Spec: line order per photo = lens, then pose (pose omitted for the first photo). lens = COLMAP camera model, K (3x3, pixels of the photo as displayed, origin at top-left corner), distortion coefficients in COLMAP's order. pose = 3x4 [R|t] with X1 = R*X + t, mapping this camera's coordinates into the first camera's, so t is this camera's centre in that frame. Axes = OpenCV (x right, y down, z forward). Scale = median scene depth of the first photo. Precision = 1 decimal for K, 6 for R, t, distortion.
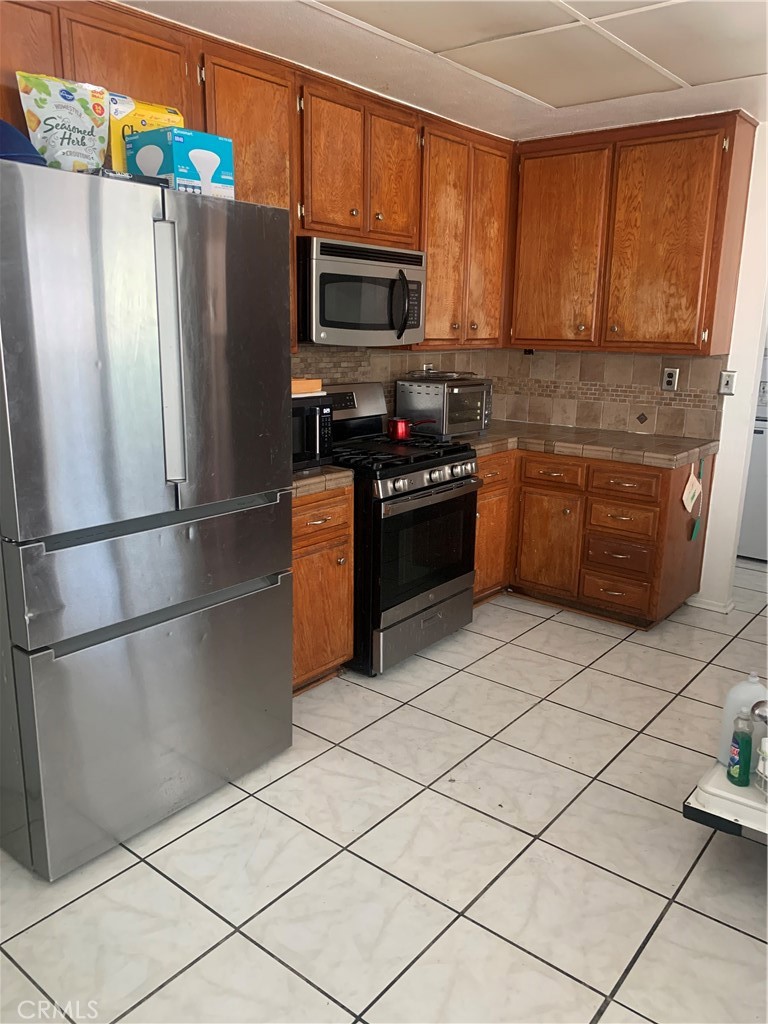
lens RADIAL K [[789.0, 0, 390.4], [0, 789.0, 522.9], [0, 0, 1]] dist [0.039658, -0.037758]
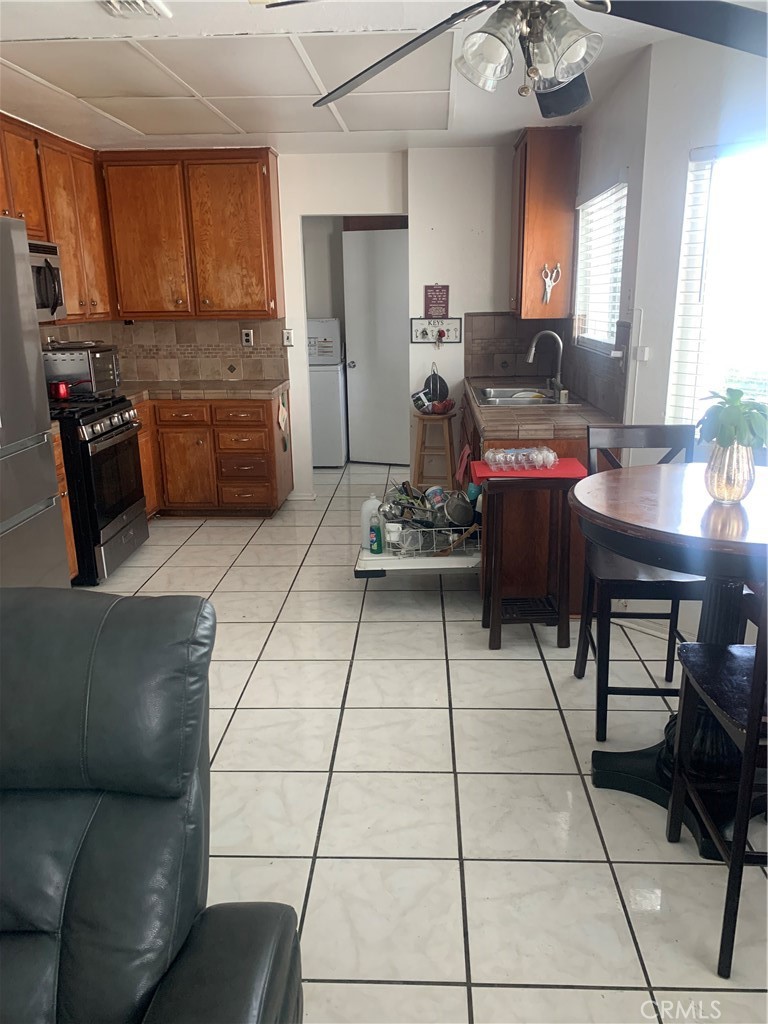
lens RADIAL K [[789.0, 0, 386.0], [0, 789.0, 521.3], [0, 0, 1]] dist [0.039658, -0.037758]
pose [[0.814666, -0.189235, 0.548187, -0.278130], [0.171717, 0.981588, 0.083657, 0.059186], [-0.553924, 0.025981, 0.832162, -0.272069]]
